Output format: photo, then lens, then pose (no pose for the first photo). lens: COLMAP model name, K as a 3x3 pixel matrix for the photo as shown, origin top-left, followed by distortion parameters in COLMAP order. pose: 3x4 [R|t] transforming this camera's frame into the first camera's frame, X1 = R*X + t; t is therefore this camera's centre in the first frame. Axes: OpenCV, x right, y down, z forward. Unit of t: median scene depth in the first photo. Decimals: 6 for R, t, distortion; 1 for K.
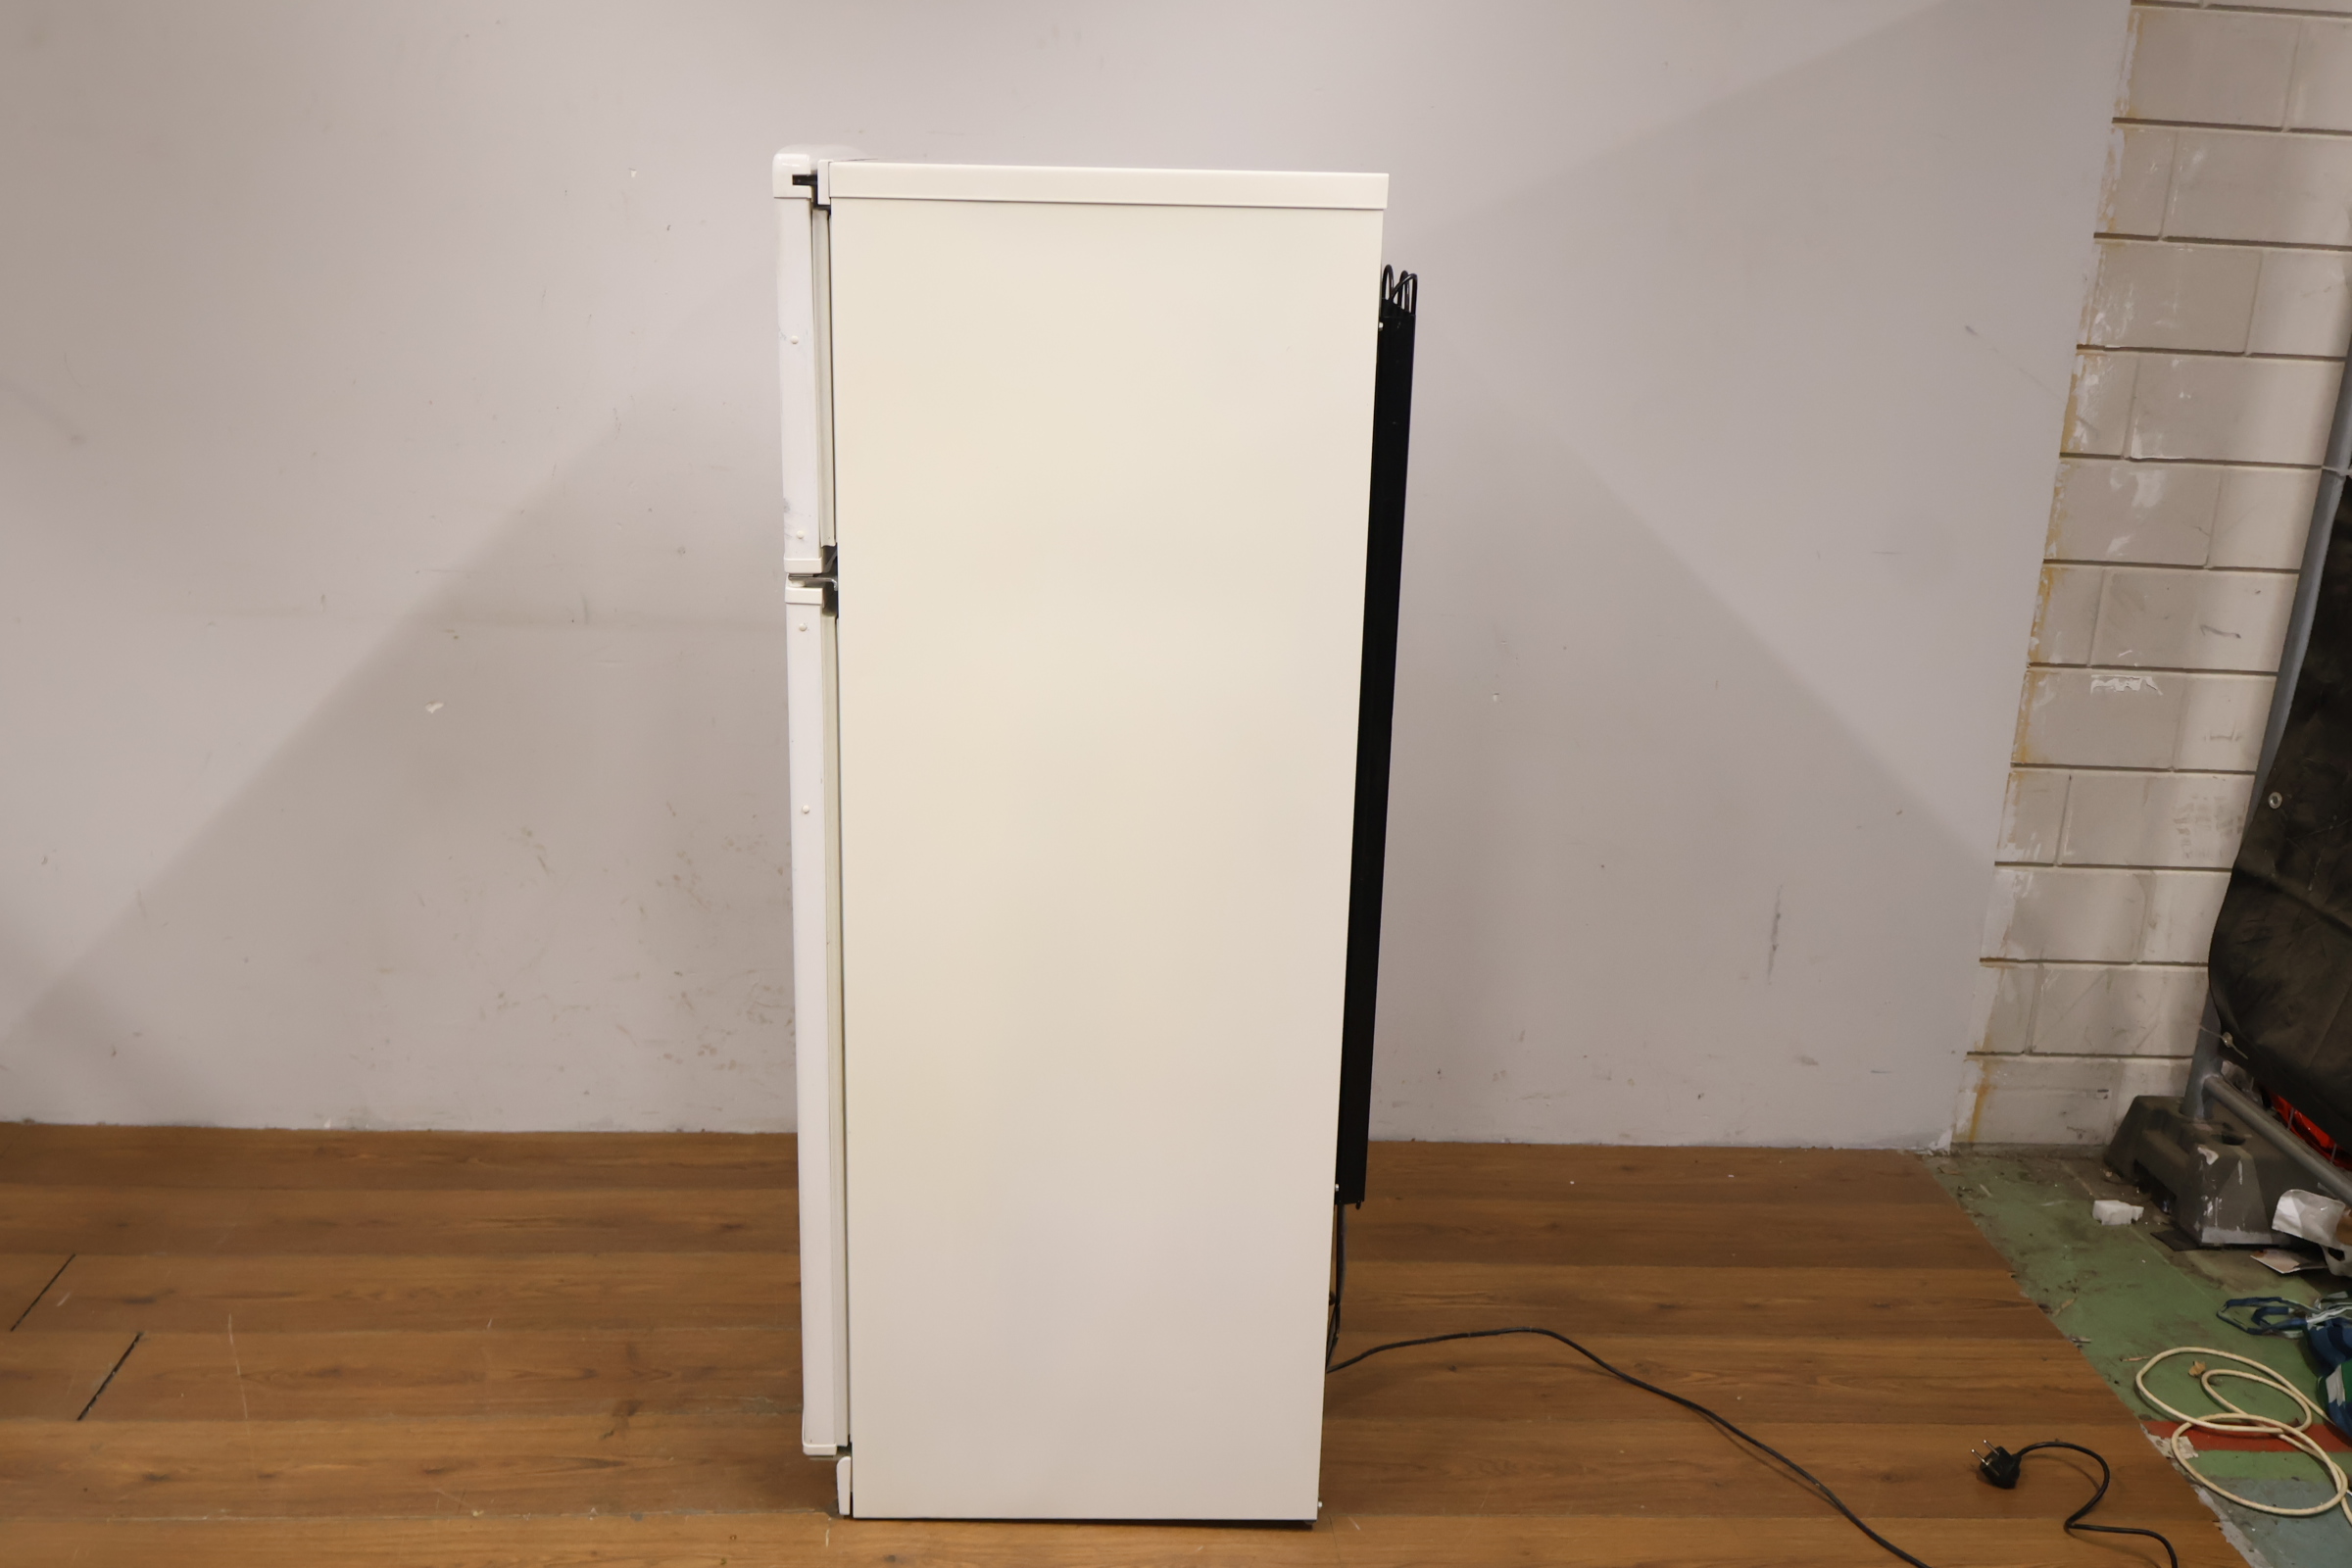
lens RADIAL K [[2204.4, 0, 1165.1], [0, 2204.4, 787.2], [0, 0, 1]] dist [-0.002328, -0.009280]
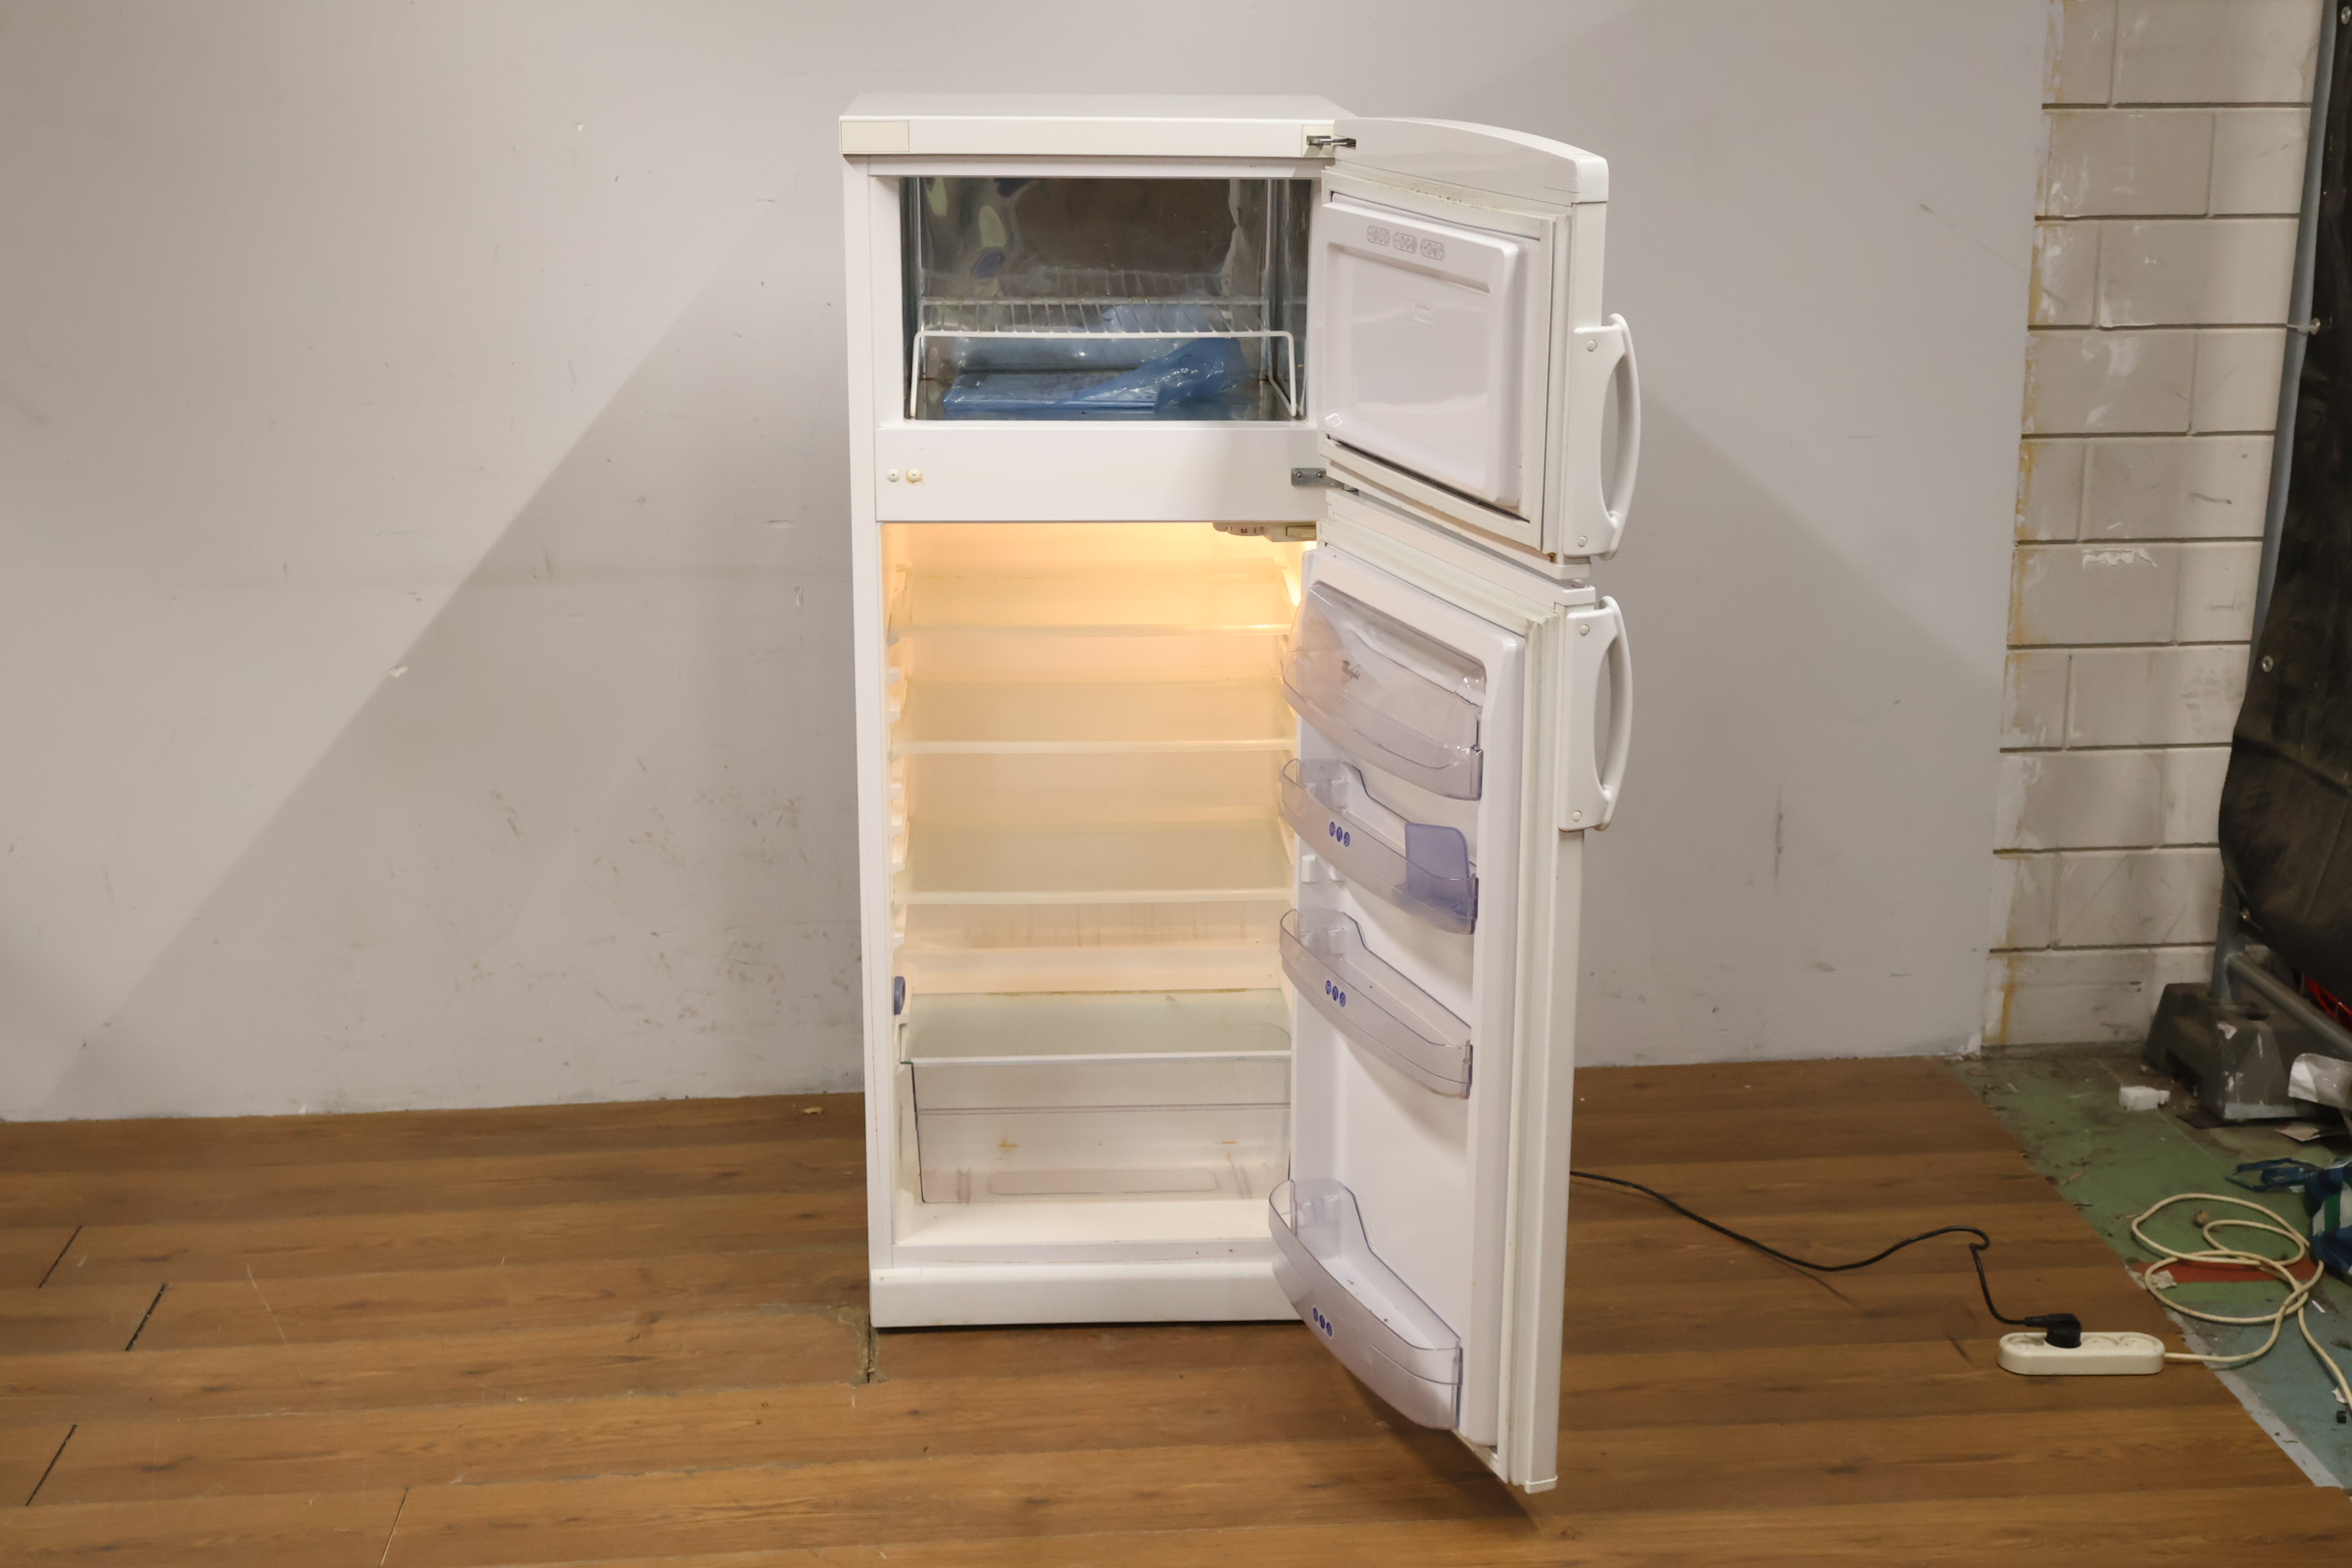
lens RADIAL K [[2988.7, 0, 1176.0], [0, 2988.7, 784.0], [0, 0, 1]] dist [-0.009607, -0.009256]
pose [[0.998495, -0.054846, -0.000282, 0.013712], [0.054822, 0.998194, -0.024550, 0.065030], [0.001628, 0.024497, 0.999699, -0.332276]]
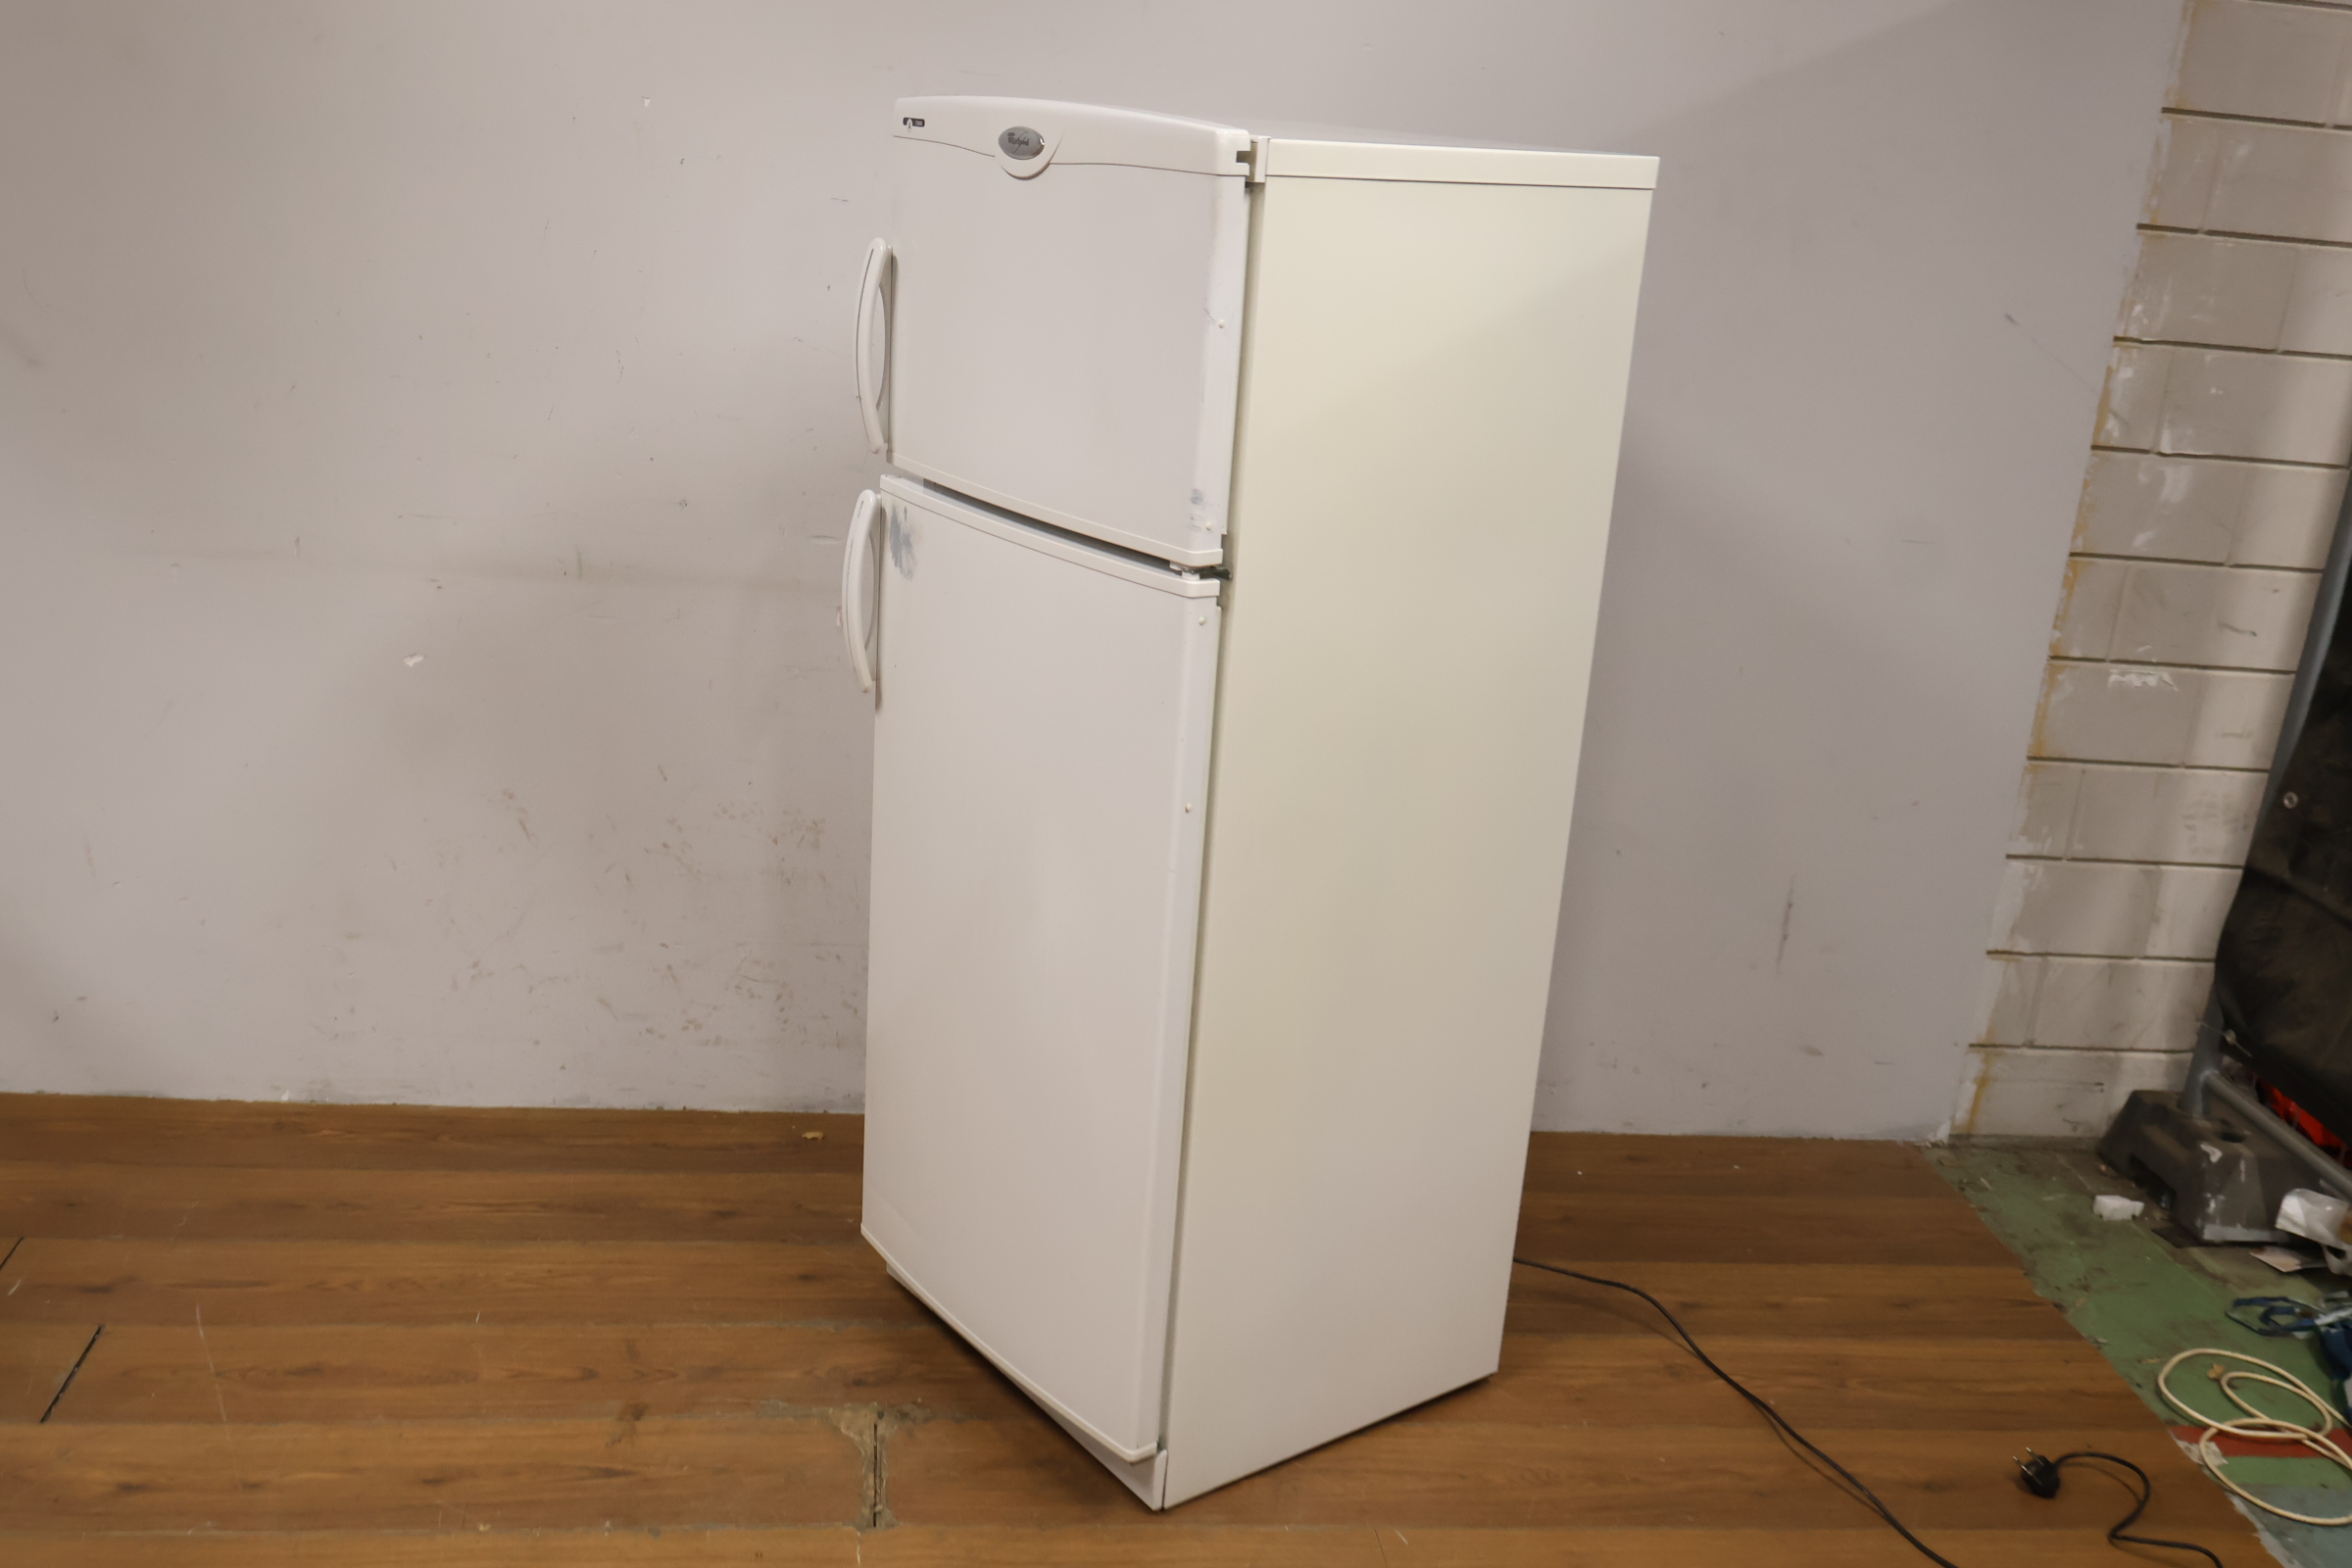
lens RADIAL K [[2201.8, 0, 1180.3], [0, 2201.8, 773.0], [0, 0, 1]] dist [-0.007123, -0.002582]
pose [[0.997764, 0.022090, 0.063073, -0.061003], [-0.023346, 0.999542, 0.019246, -0.013855], [-0.062619, -0.020675, 0.997823, 0.036549]]
